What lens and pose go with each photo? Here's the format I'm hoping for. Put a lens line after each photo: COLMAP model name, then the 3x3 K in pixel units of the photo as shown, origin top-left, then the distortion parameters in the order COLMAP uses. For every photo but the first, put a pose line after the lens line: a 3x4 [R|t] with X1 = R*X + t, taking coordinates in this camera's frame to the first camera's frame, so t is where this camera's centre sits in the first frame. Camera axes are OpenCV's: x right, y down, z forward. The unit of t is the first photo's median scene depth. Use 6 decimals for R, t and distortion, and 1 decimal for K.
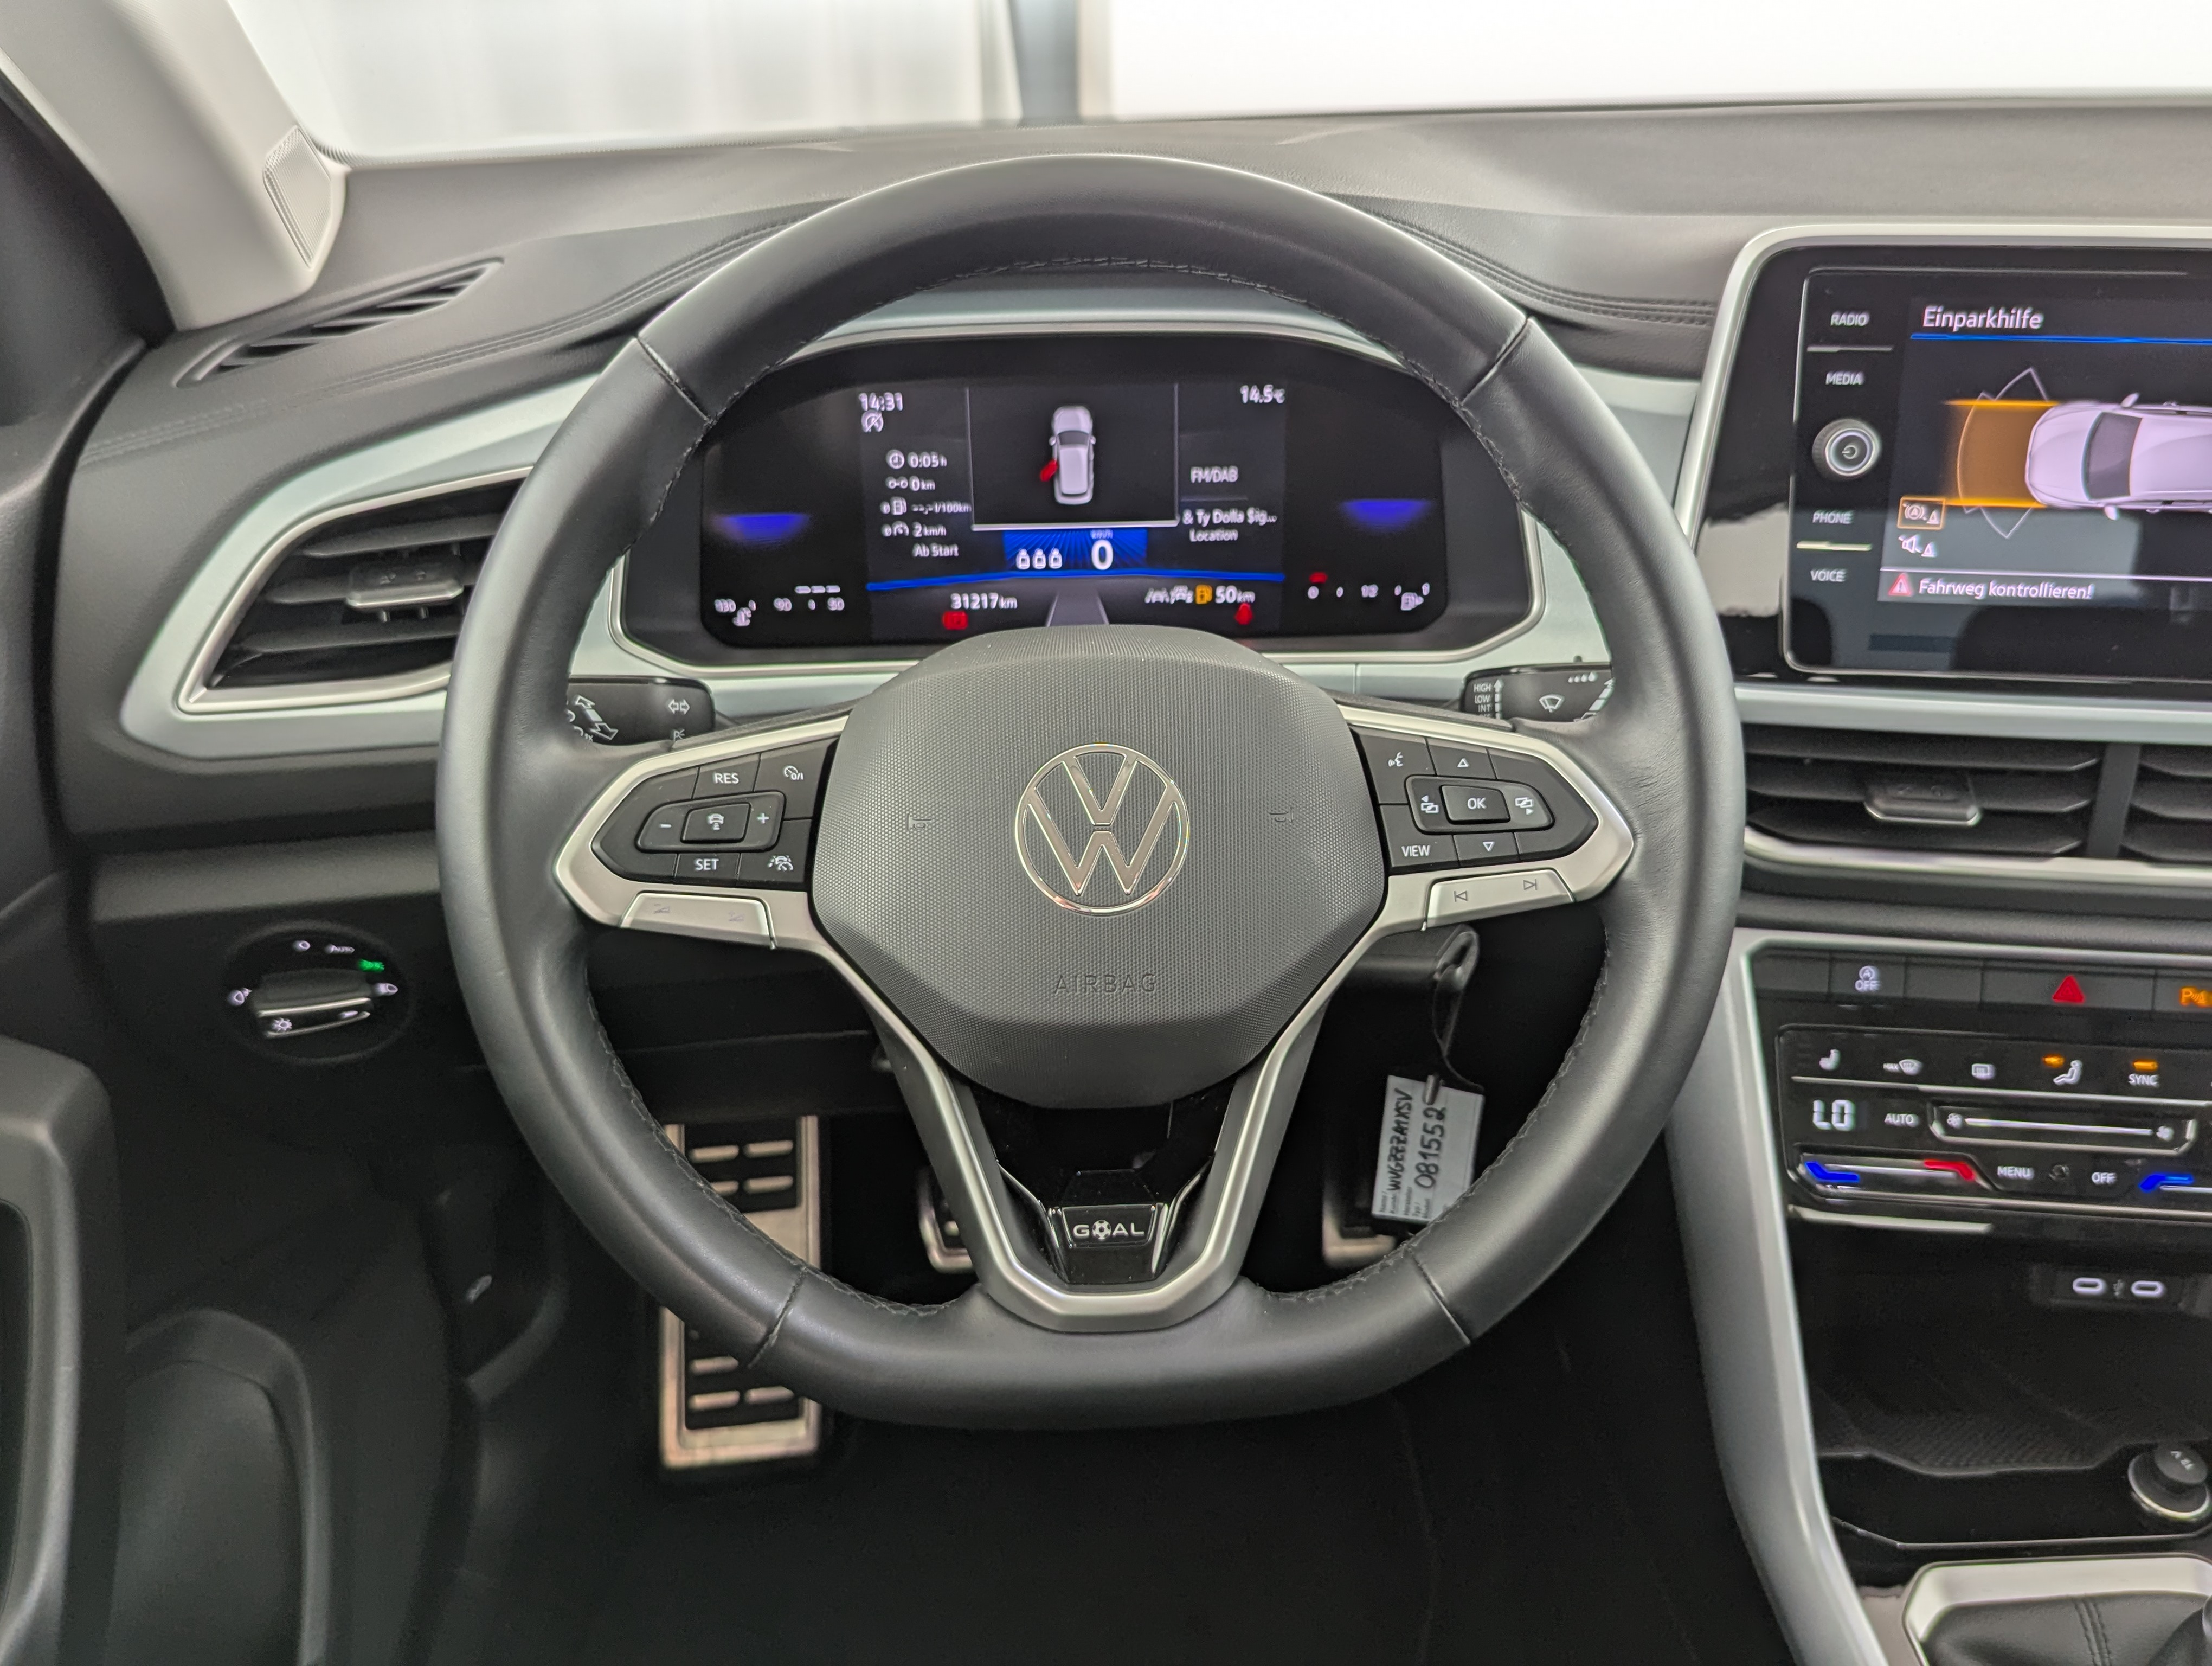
lens RADIAL K [[1915.2, 0, 1106.0], [0, 1915.2, 833.0], [0, 0, 1]] dist [0.044394, -0.015068]
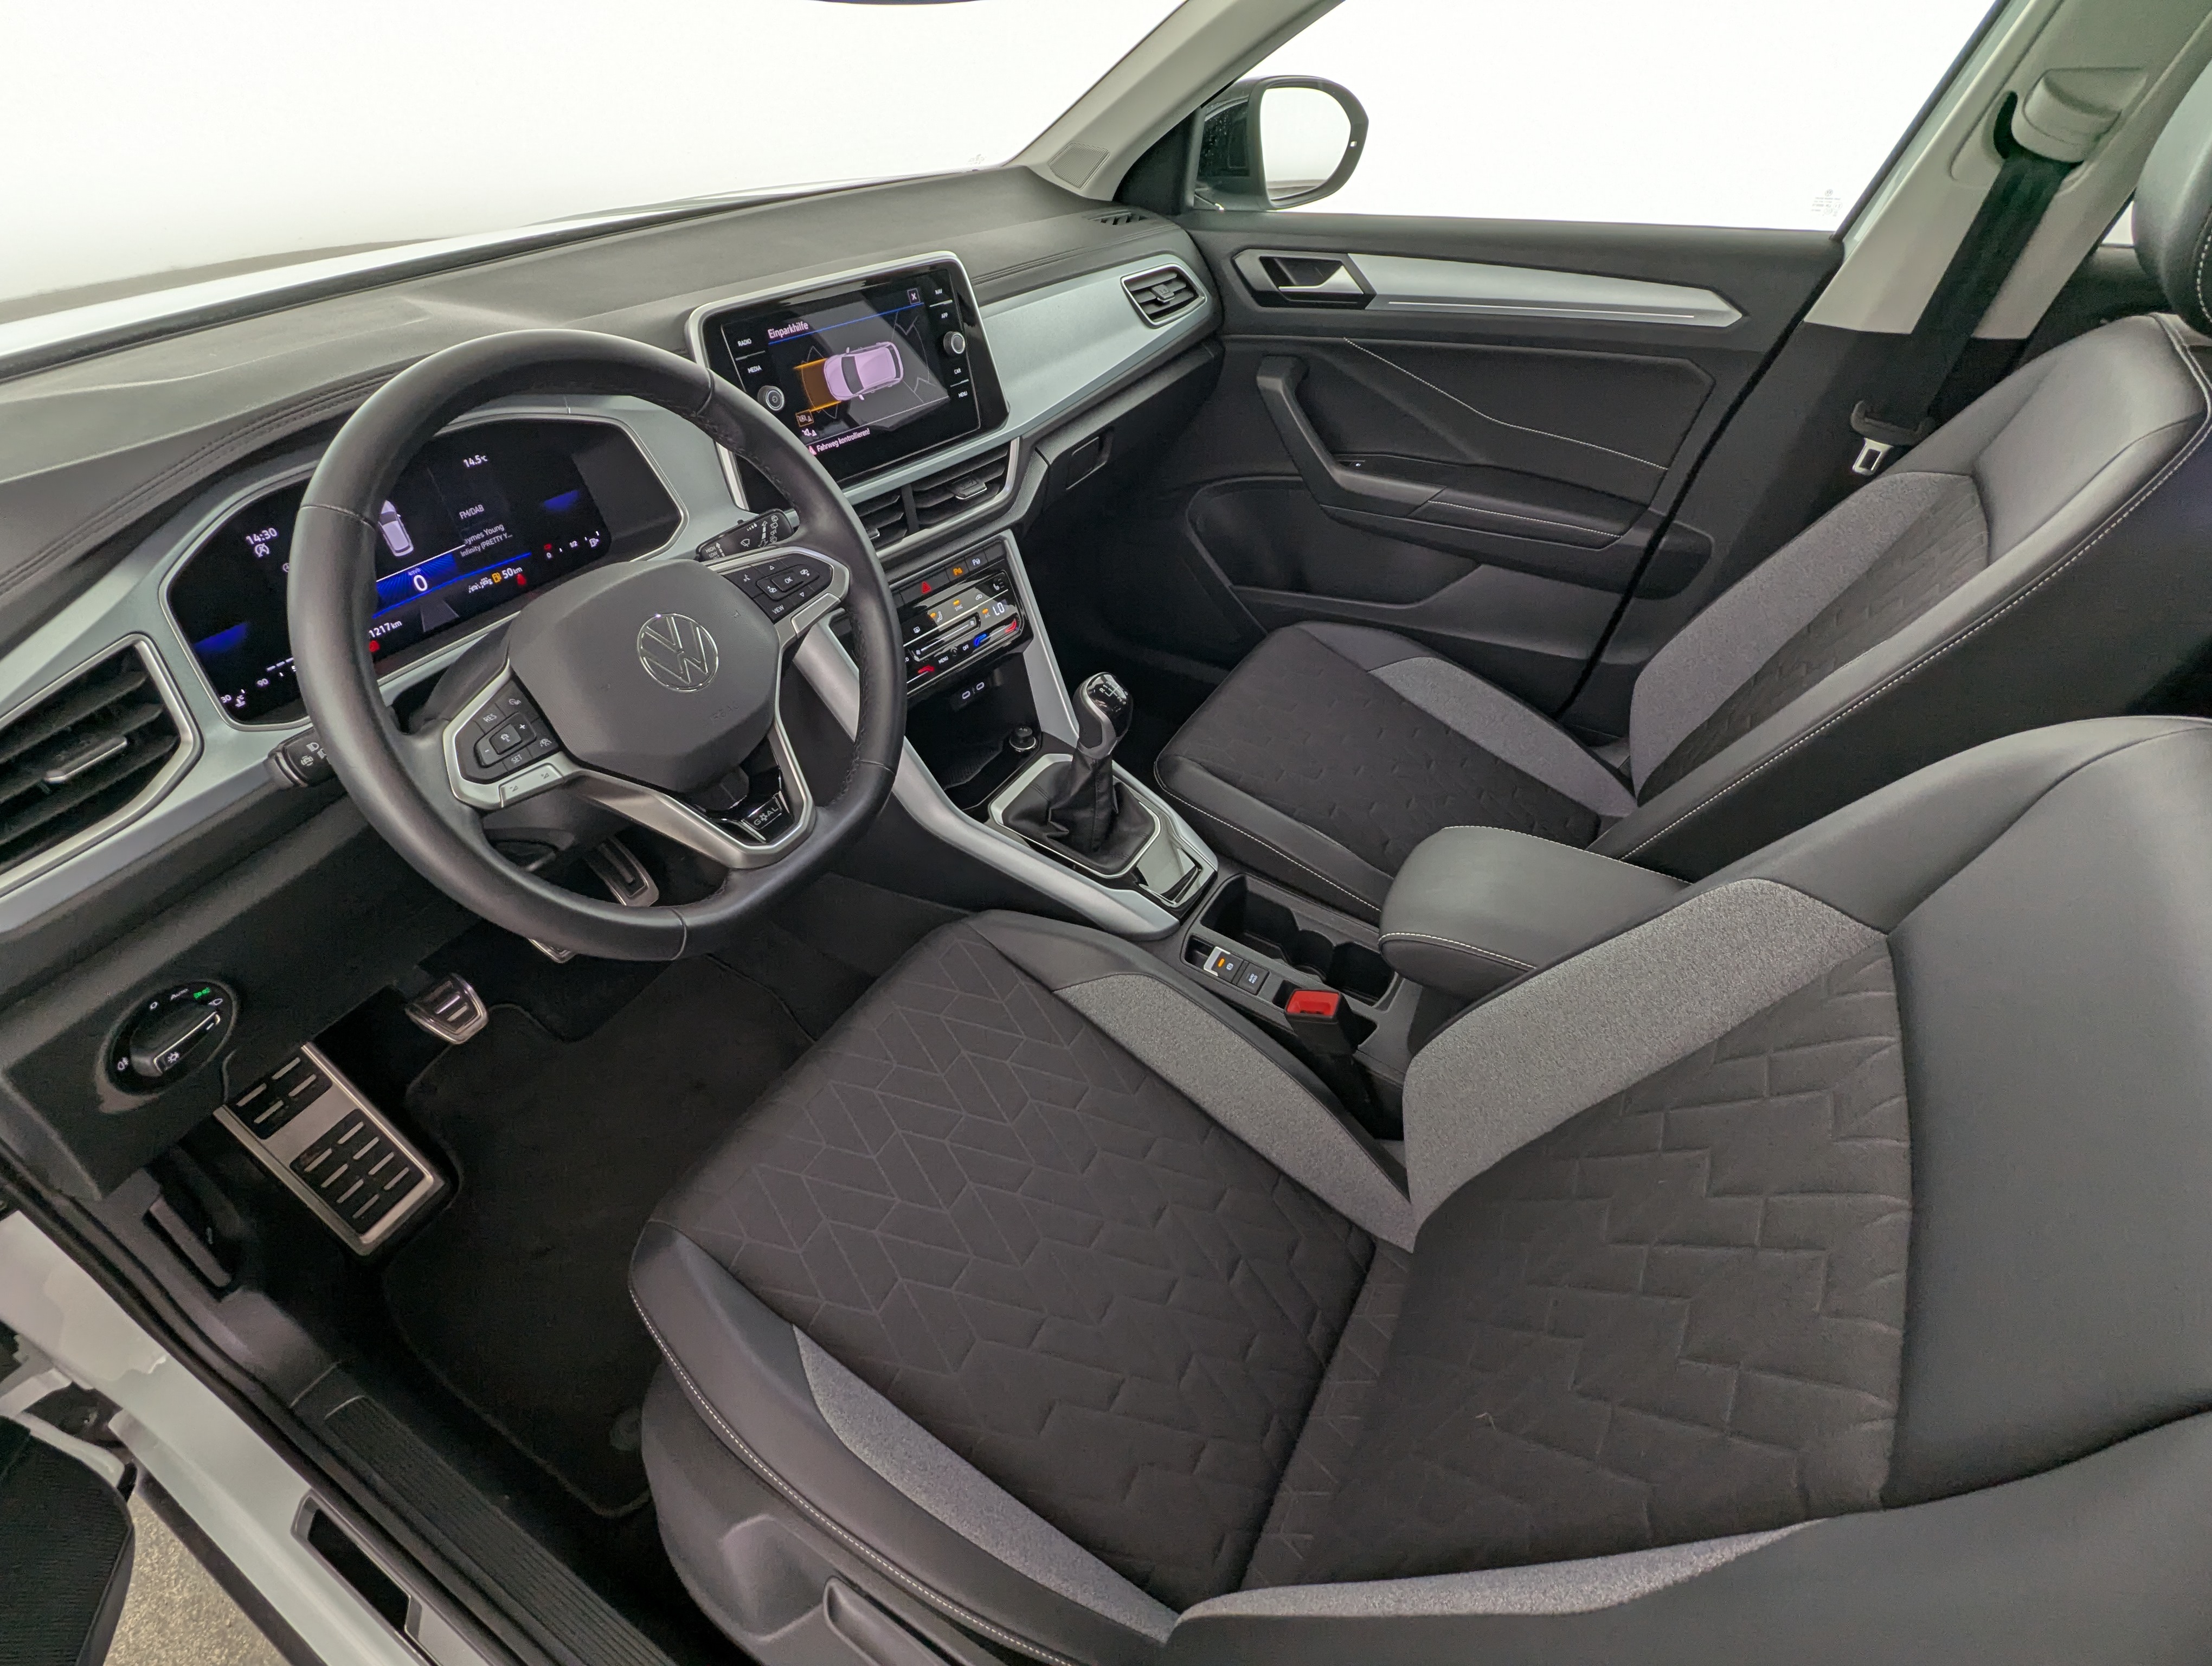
lens RADIAL K [[1049.3, 0, 1101.8], [0, 1049.3, 844.2], [0, 0, 1]] dist [-0.000880, 0.001982]
pose [[0.543644, -0.539869, 0.642645, -0.548837], [0.408444, 0.839069, 0.359357, -0.045277], [-0.733229, 0.067122, 0.676661, -0.120142]]
